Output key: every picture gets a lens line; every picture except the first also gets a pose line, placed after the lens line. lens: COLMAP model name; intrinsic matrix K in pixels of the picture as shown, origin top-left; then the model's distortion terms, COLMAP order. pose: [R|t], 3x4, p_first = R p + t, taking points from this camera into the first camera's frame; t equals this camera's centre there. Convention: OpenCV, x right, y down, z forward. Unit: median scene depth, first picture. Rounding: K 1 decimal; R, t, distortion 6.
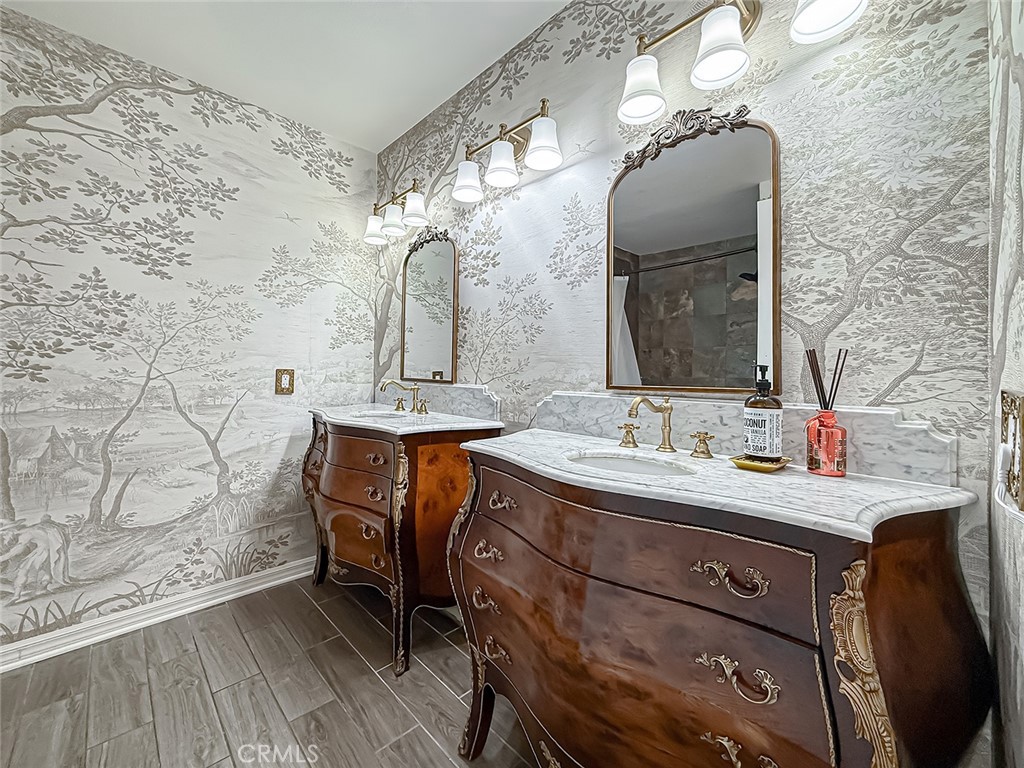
lens RADIAL K [[433.6, 0, 512.0], [0, 433.6, 384.0], [0, 0, 1]] dist [-0.000853, -0.000310]
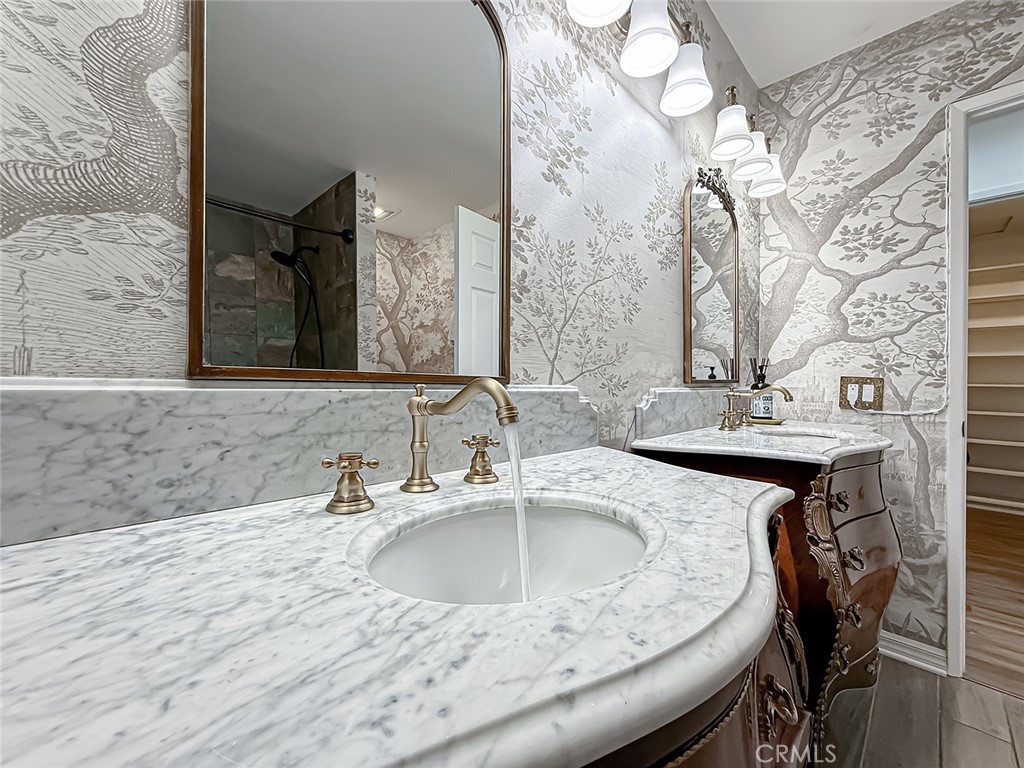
lens RADIAL K [[413.0, 0, 509.8], [0, 413.0, 391.3], [0, 0, 1]] dist [0.000595, 0.000072]
pose [[-0.017458, -0.038370, 0.999111, -0.571784], [0.013812, 0.999159, 0.038613, -0.010253], [-0.999752, 0.014474, -0.016913, 1.092235]]
